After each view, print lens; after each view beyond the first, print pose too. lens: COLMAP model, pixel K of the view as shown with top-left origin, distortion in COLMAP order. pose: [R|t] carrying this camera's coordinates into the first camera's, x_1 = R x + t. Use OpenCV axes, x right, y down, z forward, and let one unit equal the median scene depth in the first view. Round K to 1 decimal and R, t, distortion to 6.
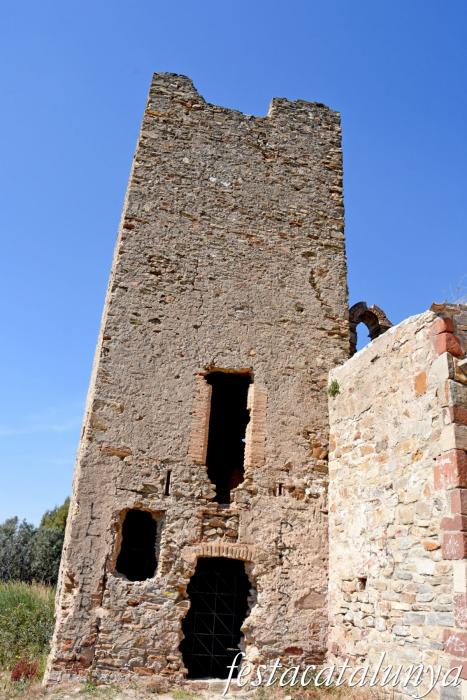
lens RADIAL K [[545.3, 0, 233.3], [0, 545.3, 355.3], [0, 0, 1]] dist [-0.147422, 0.085957]
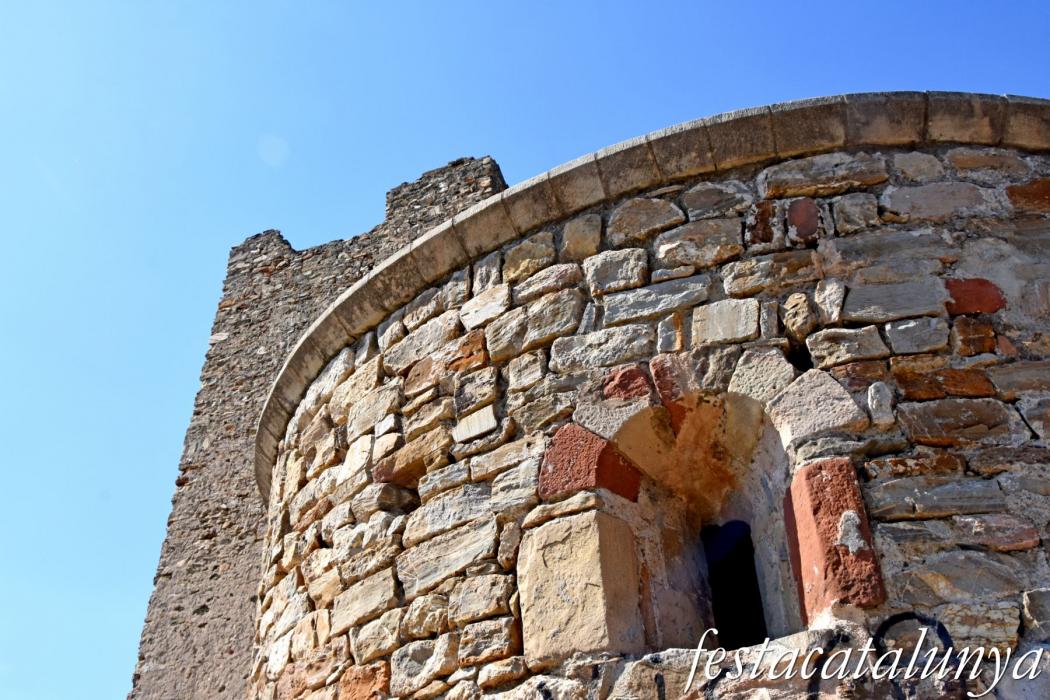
lens RADIAL K [[917.6, 0, 526.9], [0, 917.6, 351.8], [0, 0, 1]] dist [-0.079861, 0.034144]
pose [[0.821011, -0.418497, -0.388331, 0.767212], [0.300118, 0.894998, -0.330012, 0.142261], [0.485664, 0.154399, 0.860402, 0.209077]]
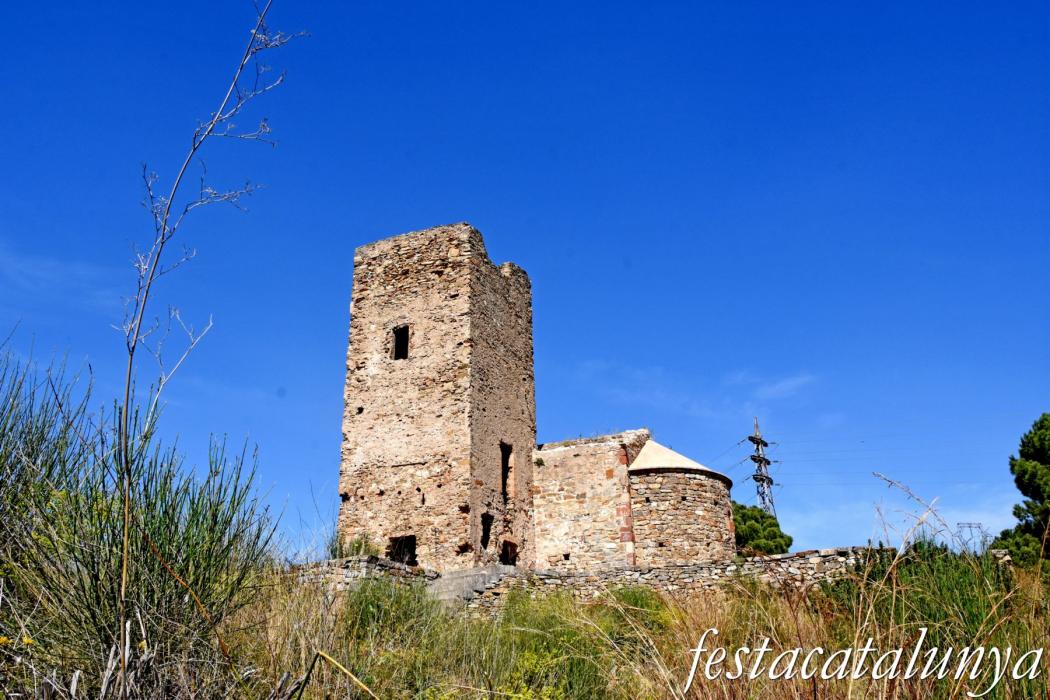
lens RADIAL K [[817.9, 0, 527.6], [0, 817.9, 351.5], [0, 0, 1]] dist [-0.147422, 0.085957]
pose [[0.641813, 0.241045, 0.727992, -2.103807], [-0.242445, 0.964403, -0.105579, -0.000824], [-0.727528, -0.108736, 0.677407, -0.905732]]
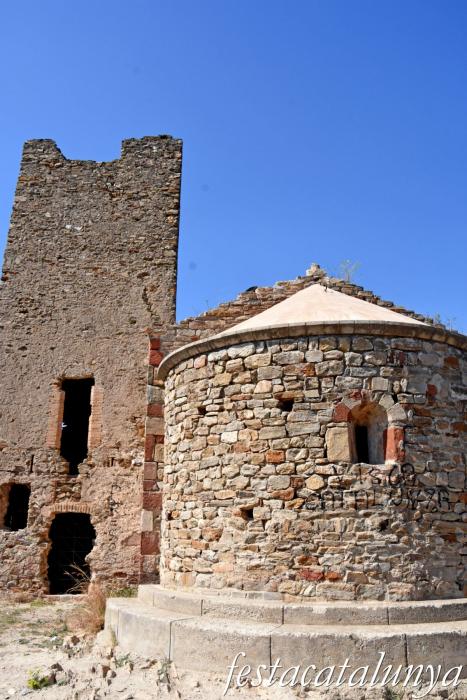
lens RADIAL K [[545.3, 0, 234.4], [0, 545.3, 356.2], [0, 0, 1]] dist [-0.147422, 0.085957]
pose [[0.979908, -0.118123, -0.160711, 0.627044], [0.131754, 0.988291, 0.076954, -0.080936], [0.149740, -0.096582, 0.983997, -0.273626]]
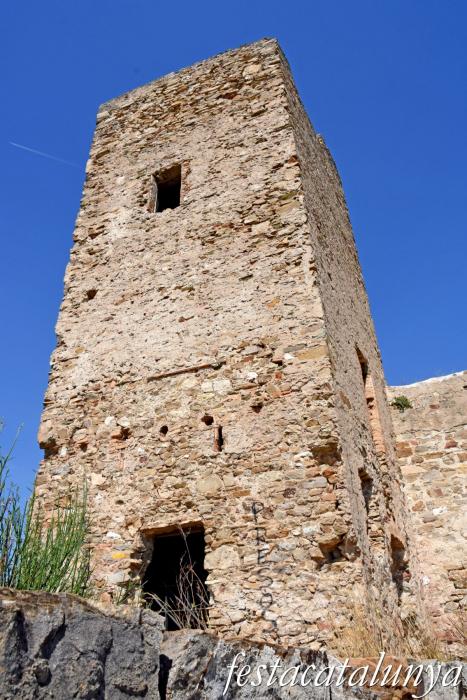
lens RADIAL K [[545.3, 0, 232.7], [0, 545.3, 355.9], [0, 0, 1]] dist [-0.147422, 0.085957]
pose [[0.641668, 0.341548, 0.686736, -0.855688], [-0.237049, 0.939851, -0.245943, 0.335844], [-0.729431, -0.004976, 0.684036, 0.520569]]
